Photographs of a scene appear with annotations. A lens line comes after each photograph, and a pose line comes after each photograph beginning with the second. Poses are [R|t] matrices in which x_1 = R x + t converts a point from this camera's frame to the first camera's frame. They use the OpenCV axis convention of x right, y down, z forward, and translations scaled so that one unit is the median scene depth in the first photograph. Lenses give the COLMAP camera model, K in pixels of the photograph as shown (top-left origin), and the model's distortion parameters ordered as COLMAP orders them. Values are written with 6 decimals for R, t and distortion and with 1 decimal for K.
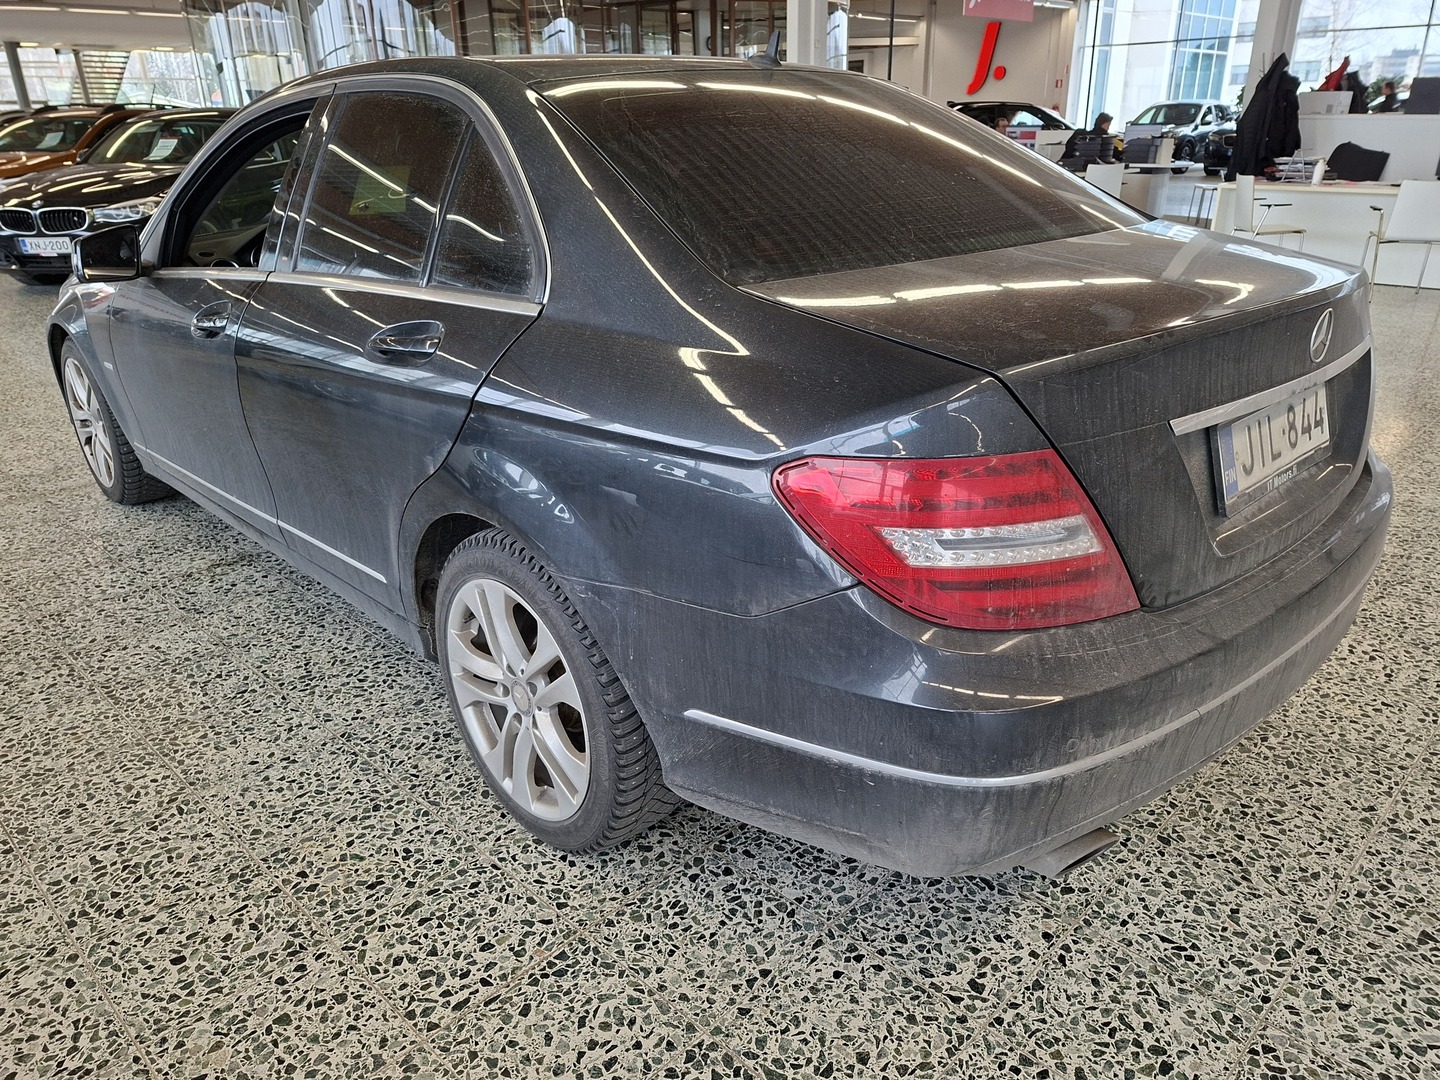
lens RADIAL K [[977.5, 0, 720.0], [0, 977.5, 540.0], [0, 0, 1]] dist [0.033356, -0.021053]
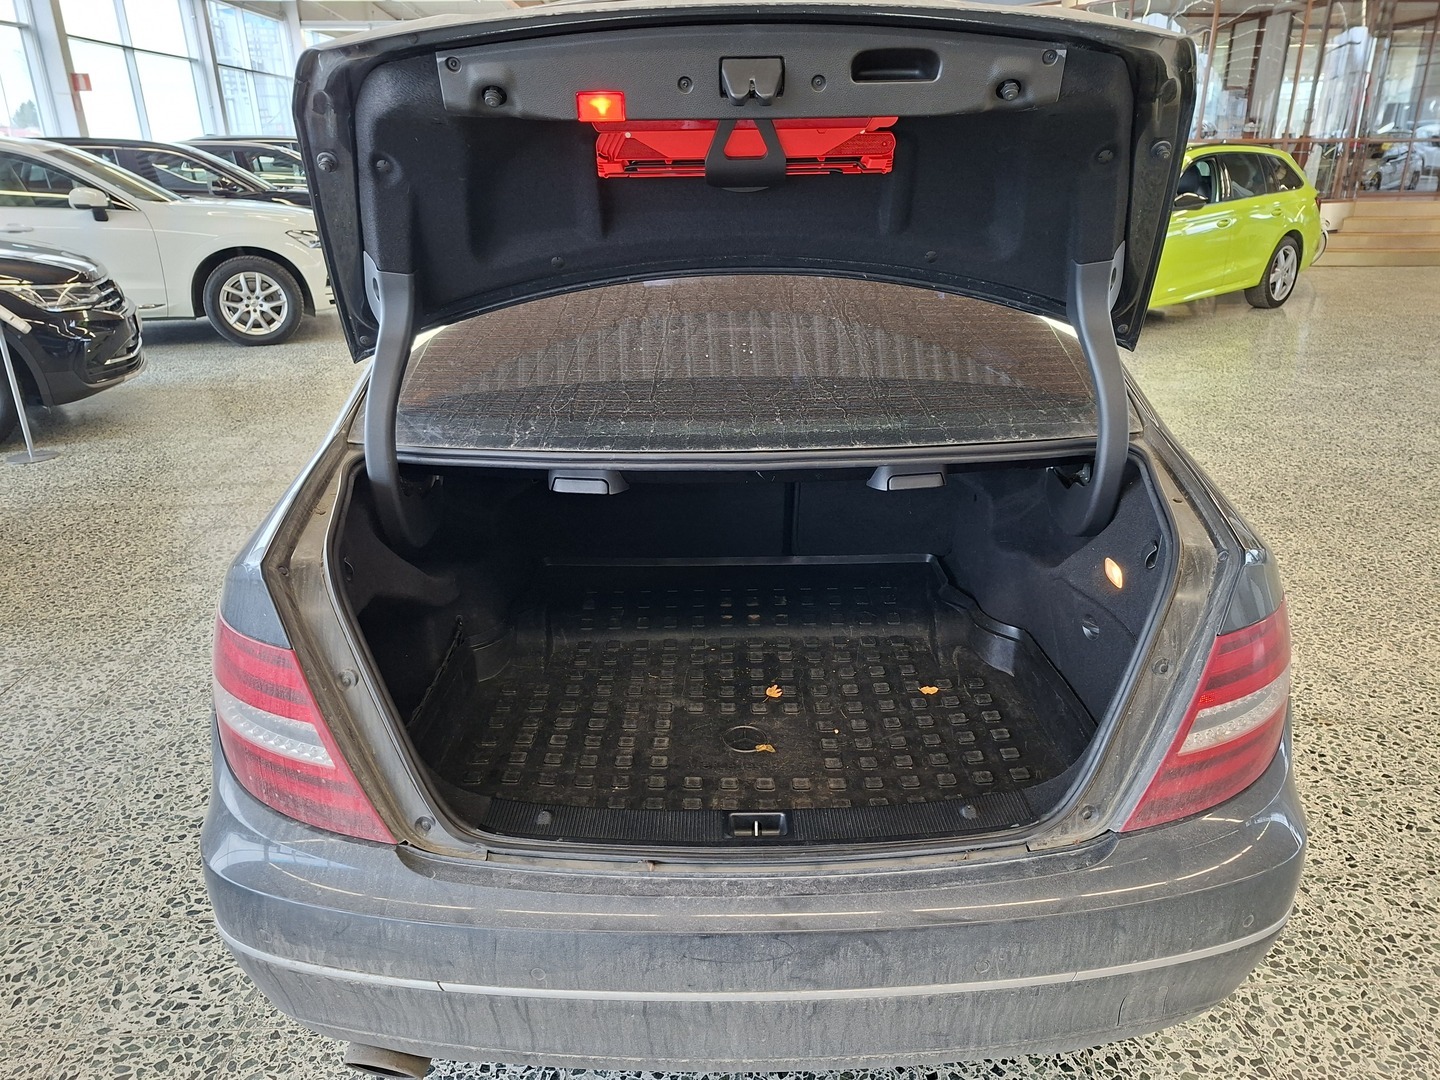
lens RADIAL K [[977.0, 0, 725.7], [0, 977.0, 536.8], [0, 0, 1]] dist [0.011543, 0.000855]
pose [[0.735618, 0.243729, -0.632030, 0.448305], [-0.254568, 0.964104, 0.075495, -0.138912], [0.627743, 0.105359, 0.771258, 0.167965]]
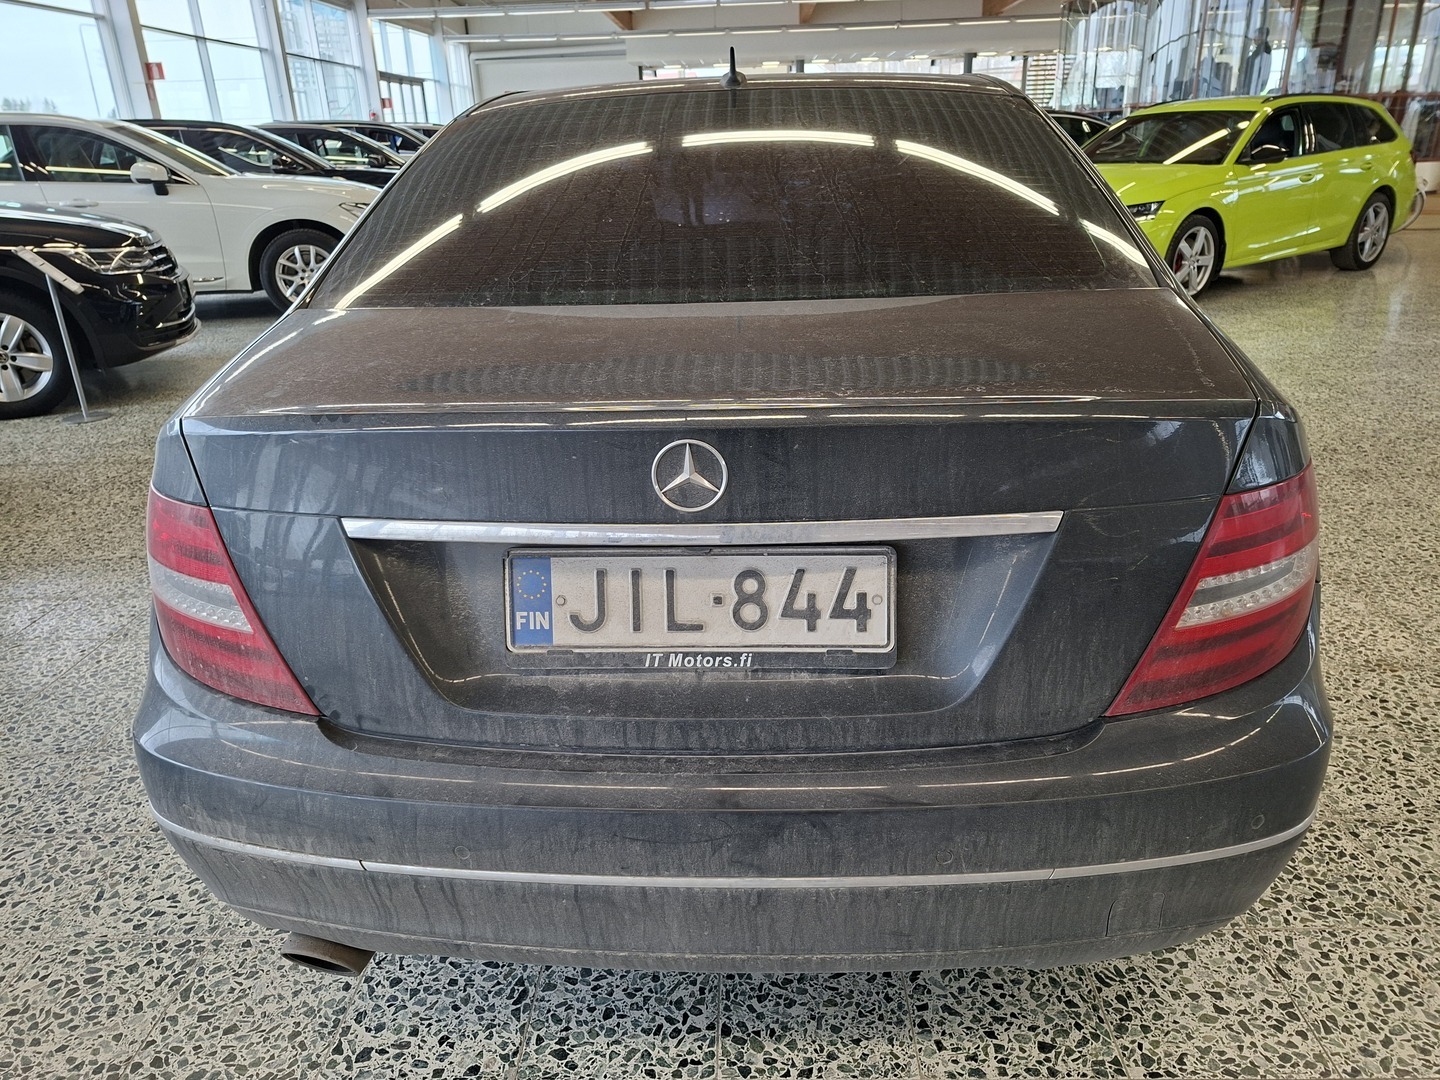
lens RADIAL K [[977.5, 0, 720.0], [0, 977.5, 540.0], [0, 0, 1]] dist [0.033356, -0.021053]
pose [[0.689819, 0.258149, -0.676394, 0.468583], [-0.252467, 0.961396, 0.109444, -0.103492], [0.678535, 0.095270, 0.728364, 0.220760]]
